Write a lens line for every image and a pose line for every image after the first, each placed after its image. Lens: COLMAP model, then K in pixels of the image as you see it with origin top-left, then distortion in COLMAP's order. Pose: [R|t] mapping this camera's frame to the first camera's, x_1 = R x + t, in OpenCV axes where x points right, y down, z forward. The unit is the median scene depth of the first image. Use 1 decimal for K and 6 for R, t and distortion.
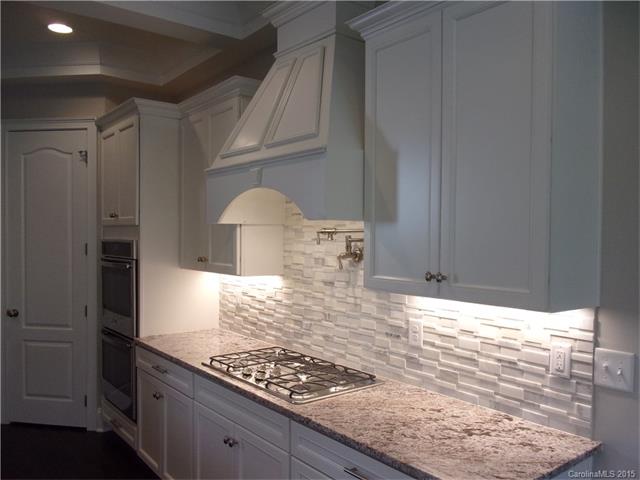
lens RADIAL K [[534.0, 0, 318.5], [0, 534.0, 240.2], [0, 0, 1]] dist [0.003162, -0.011618]
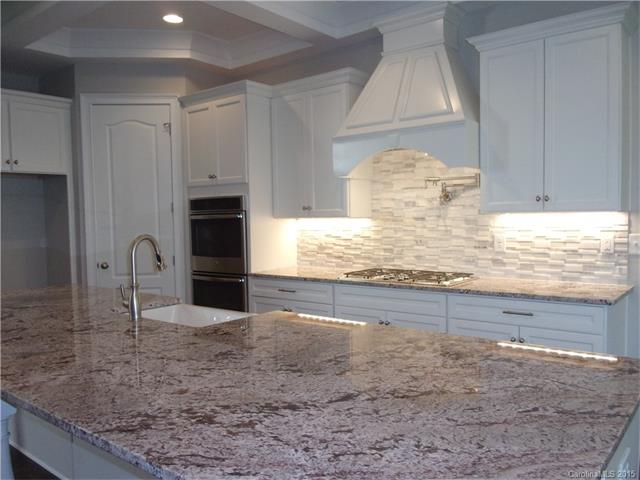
lens RADIAL K [[534.0, 0, 322.2], [0, 534.0, 240.3], [0, 0, 1]] dist [0.003162, -0.011618]
pose [[0.972662, -0.034643, 0.229626, -0.552725], [0.026885, 0.998960, 0.036829, 0.078154], [-0.230663, -0.029649, 0.972582, -0.315080]]
